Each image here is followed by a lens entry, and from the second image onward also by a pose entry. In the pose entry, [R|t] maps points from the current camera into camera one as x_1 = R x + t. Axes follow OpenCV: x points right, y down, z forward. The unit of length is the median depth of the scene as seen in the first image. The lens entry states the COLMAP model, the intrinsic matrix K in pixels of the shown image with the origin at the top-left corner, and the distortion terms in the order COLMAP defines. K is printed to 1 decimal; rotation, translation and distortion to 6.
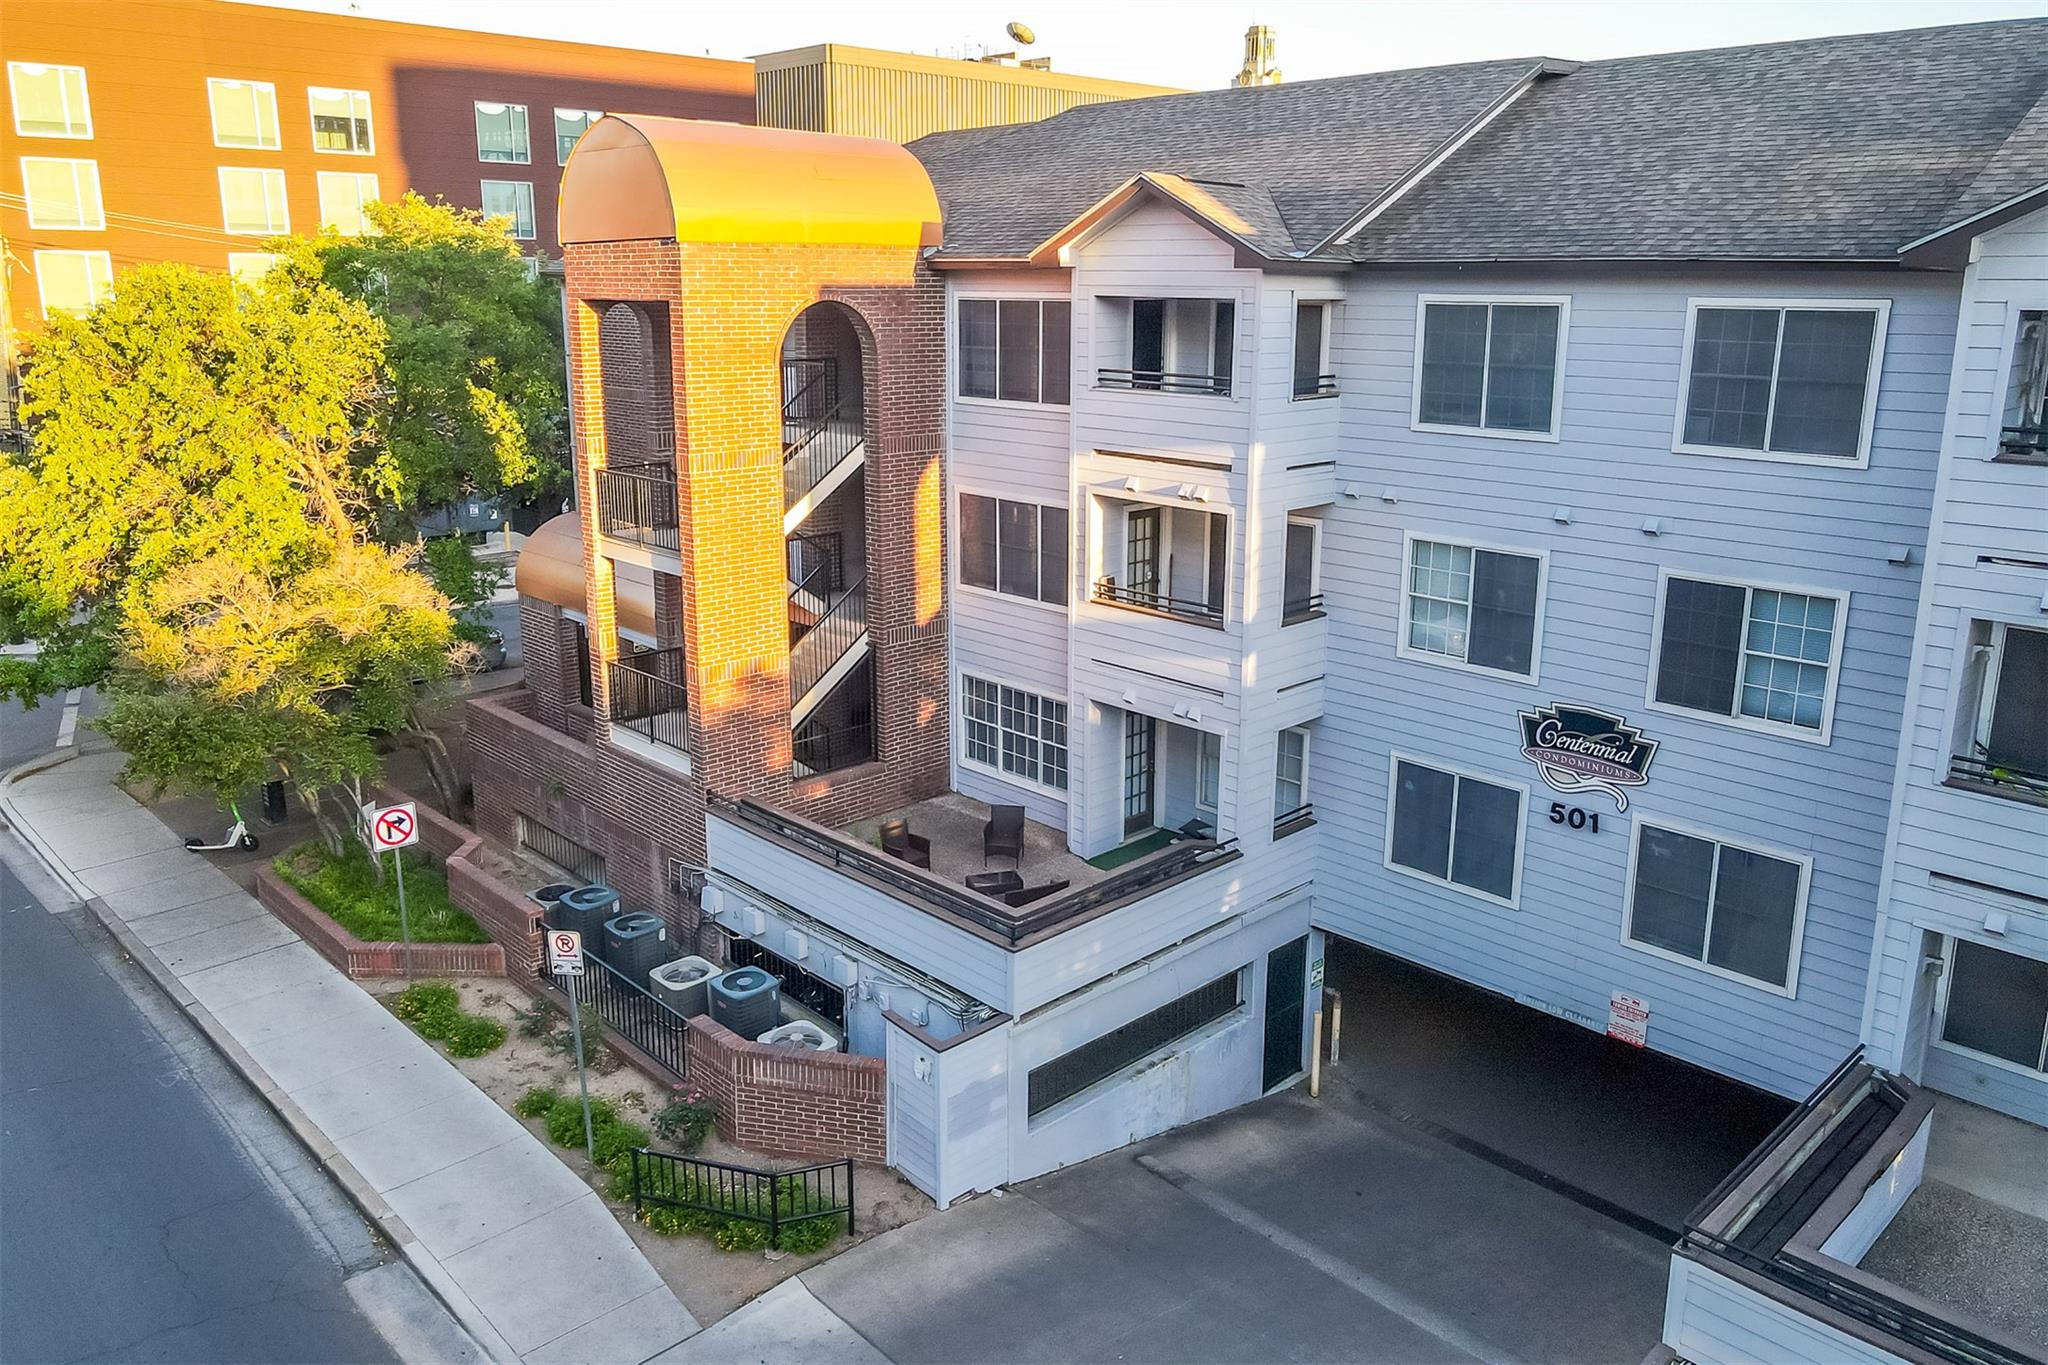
lens RADIAL K [[1489.5, 0, 1025.5], [0, 1489.5, 654.5], [0, 0, 1]] dist [0.009024, 0.009975]
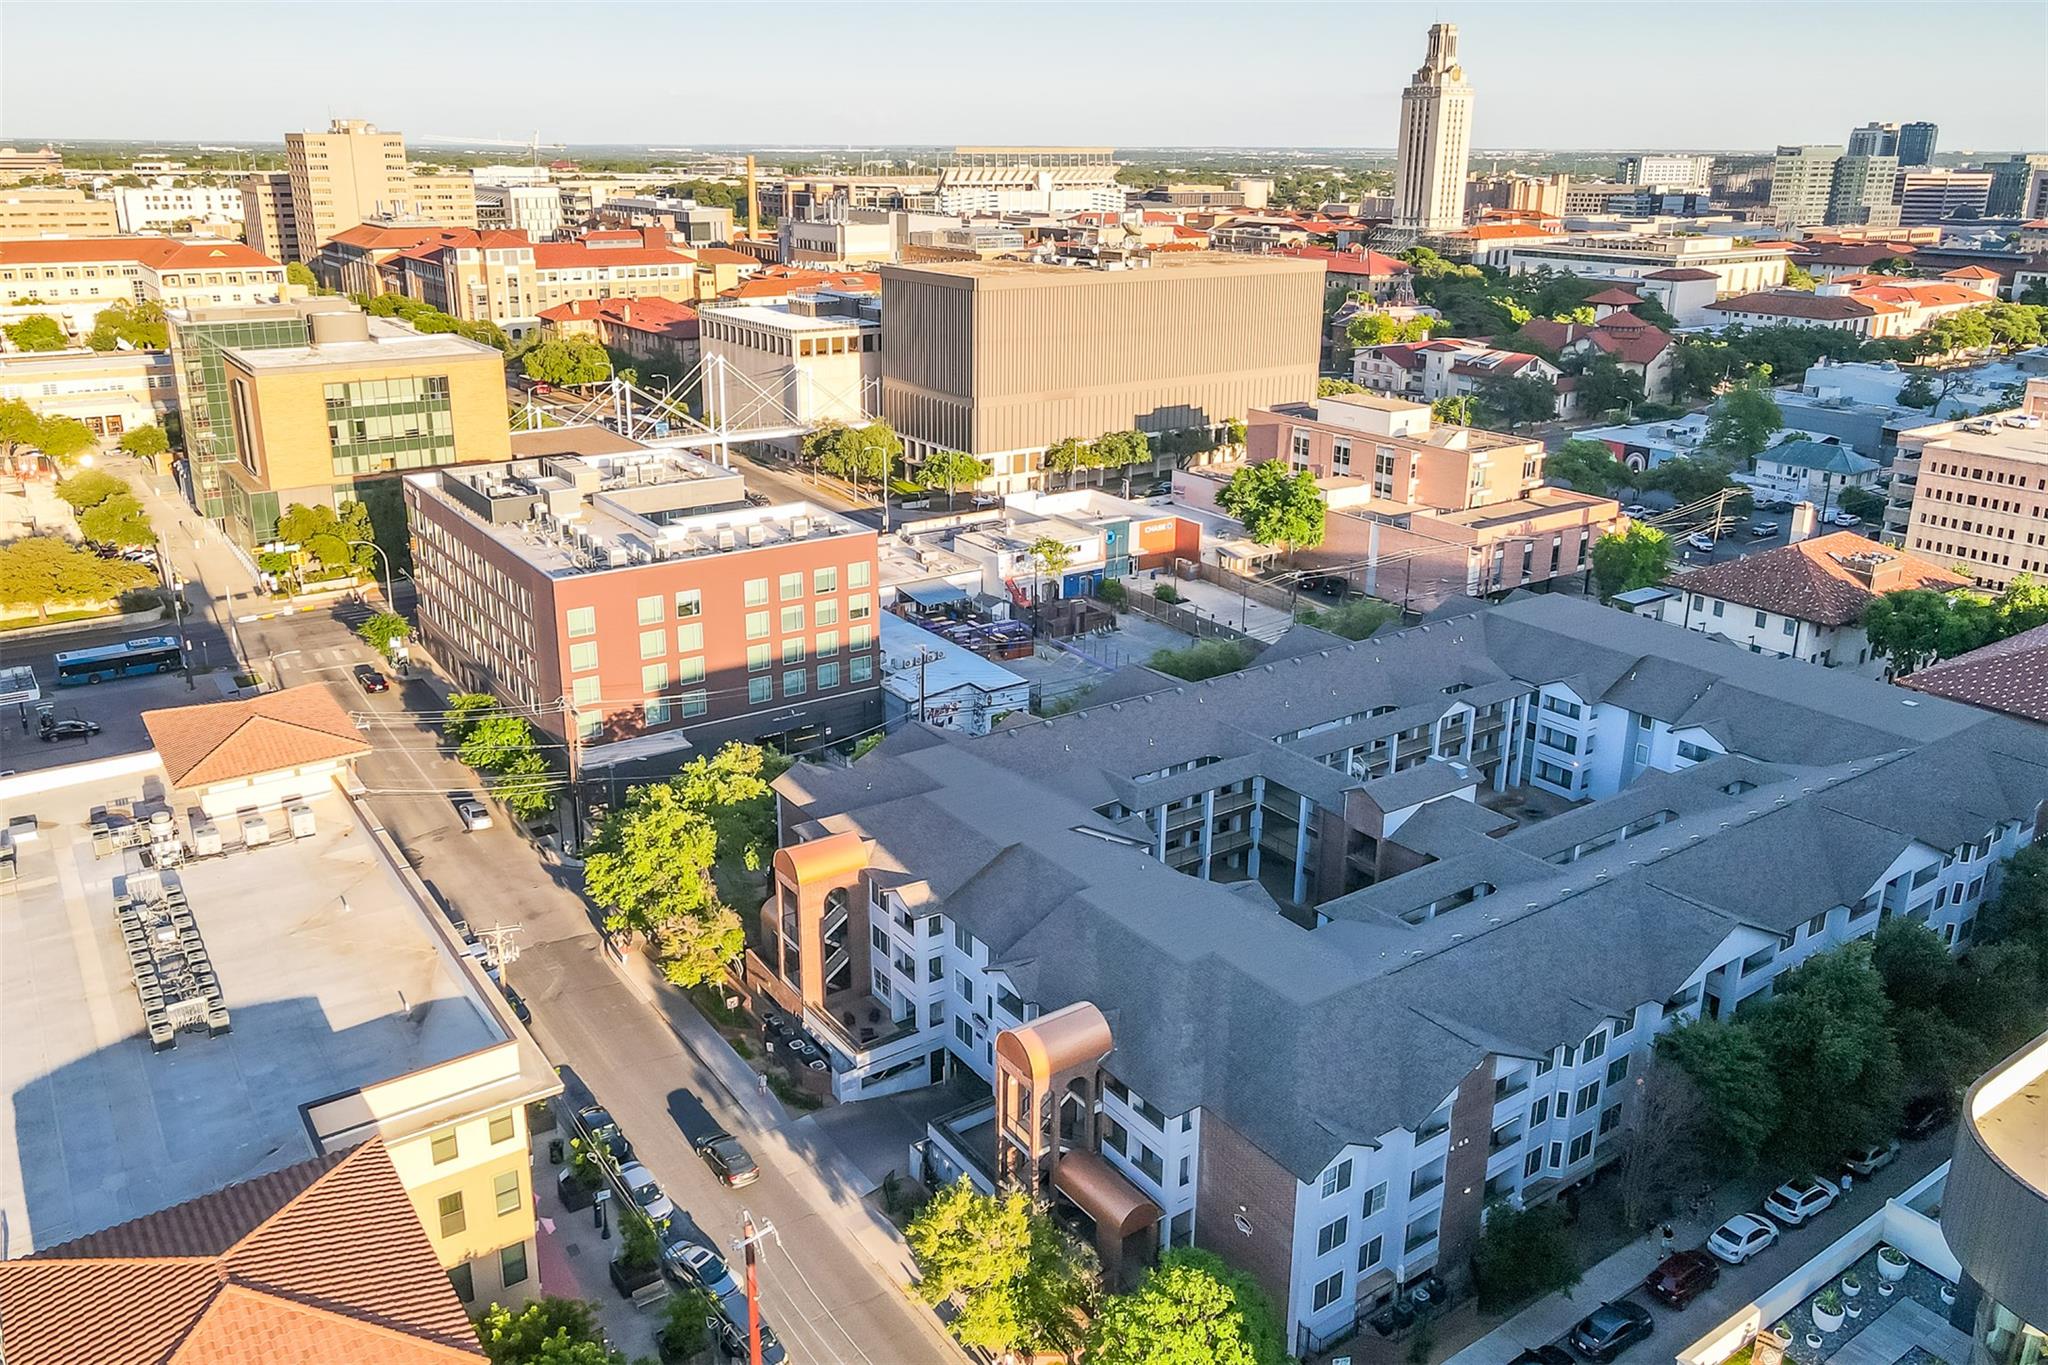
lens RADIAL K [[1527.8, 0, 1007.7], [0, 1527.8, 621.7], [0, 0, 1]] dist [-0.009944, 0.042366]
pose [[0.986952, 0.048936, -0.153401, 0.937477], [-0.040220, 0.997423, 0.059414, -1.222503], [0.155913, -0.052469, 0.986376, -3.017691]]
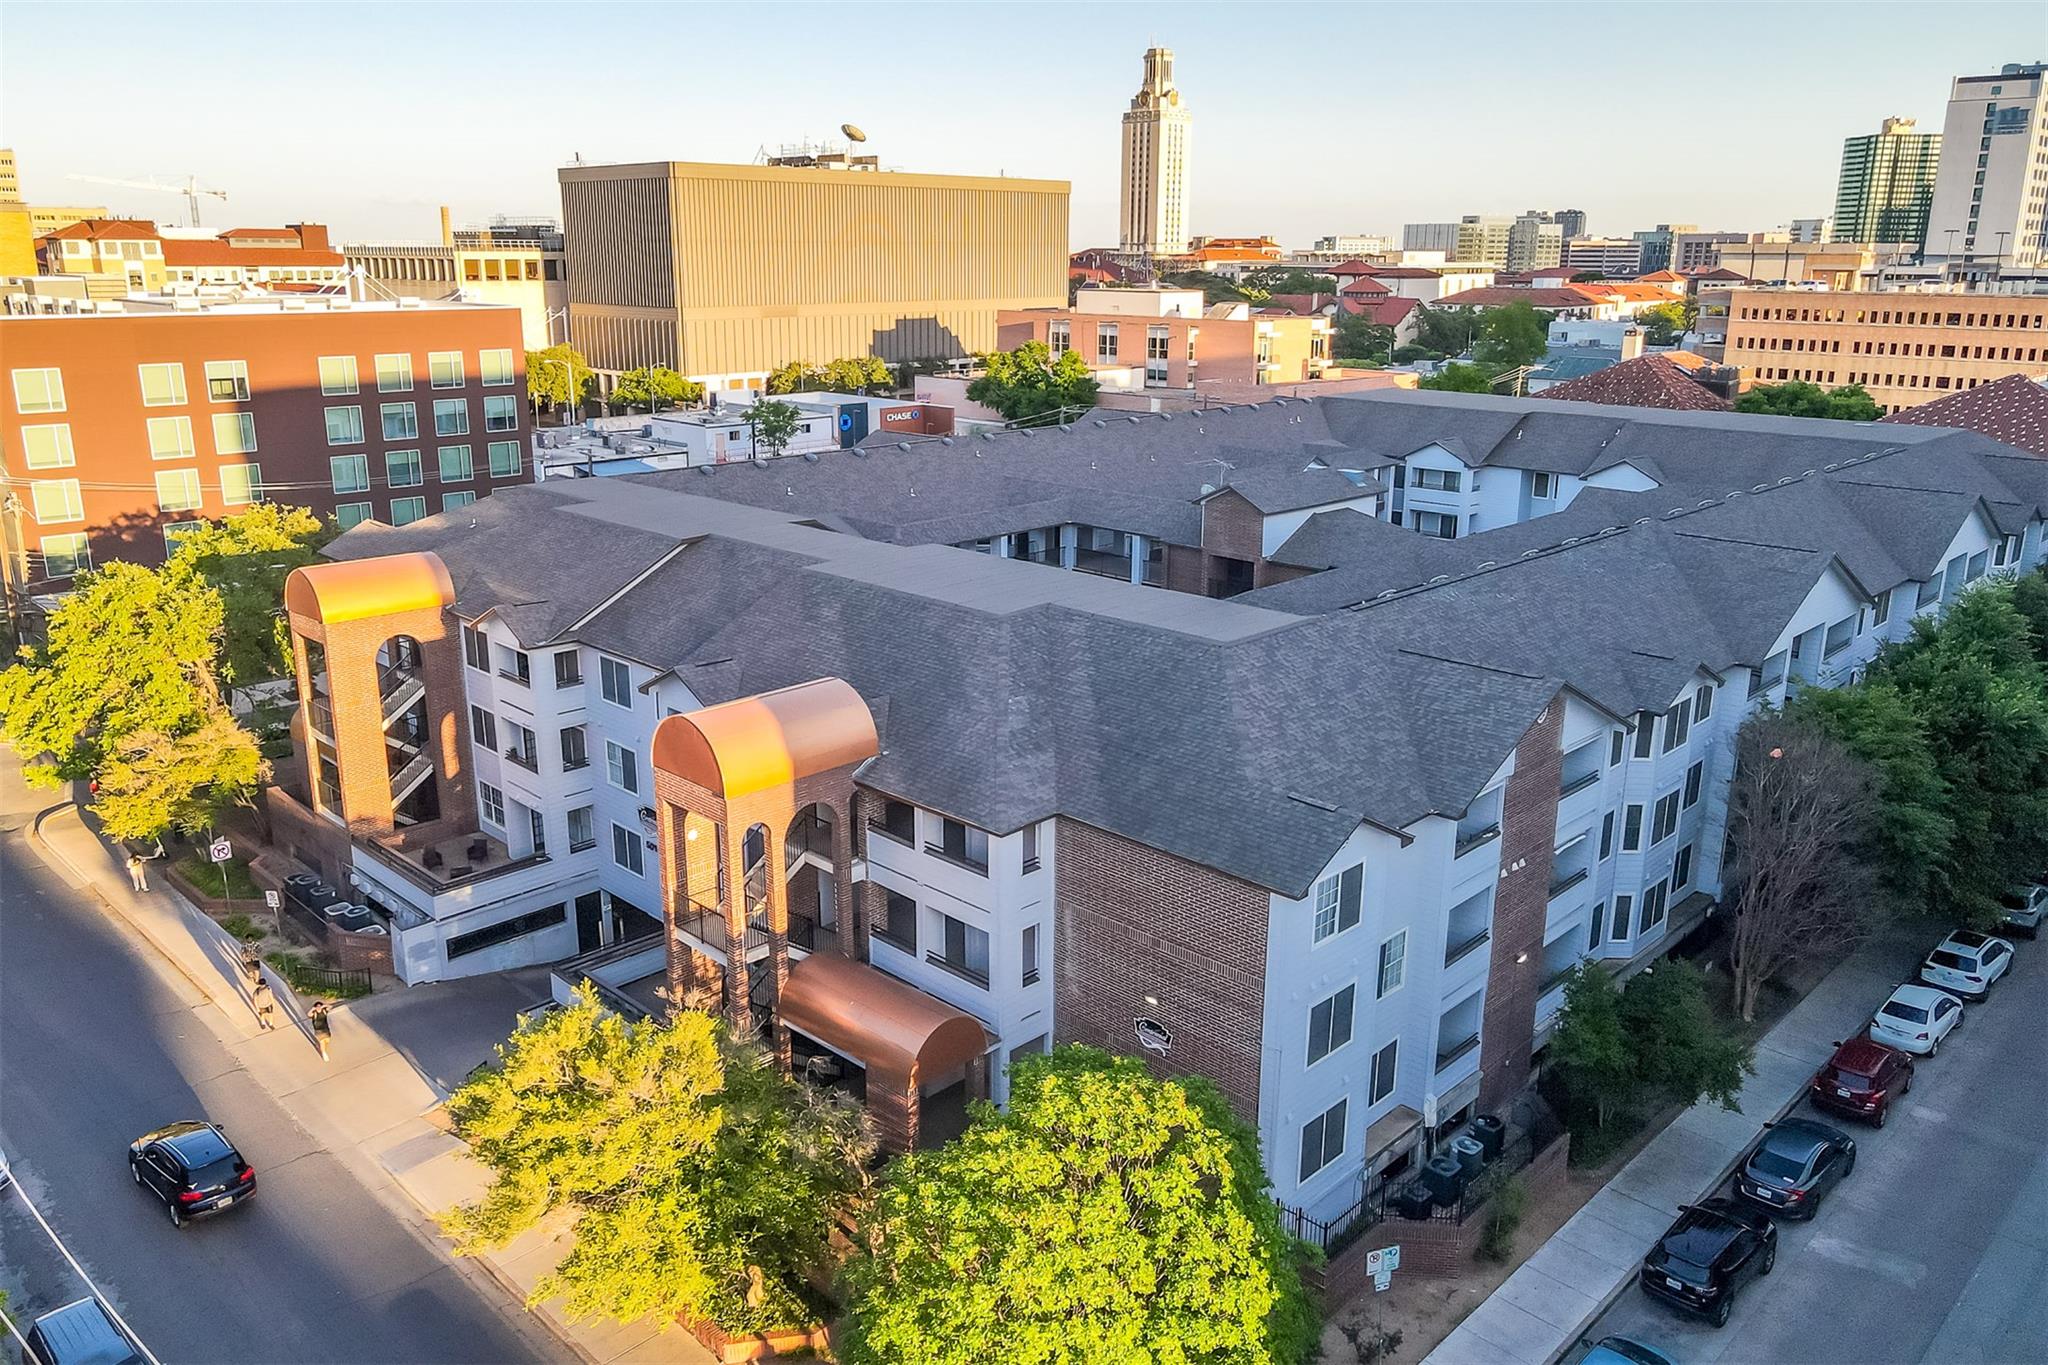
lens RADIAL K [[1496.4, 0, 1024.0], [0, 1496.4, 682.5], [0, 0, 1]] dist [-0.004950, 0.036502]
pose [[0.999698, -0.005950, 0.023859, 0.822355], [0.005184, 0.999473, 0.032032, -0.229163], [-0.024037, -0.031898, 0.999202, -1.454215]]
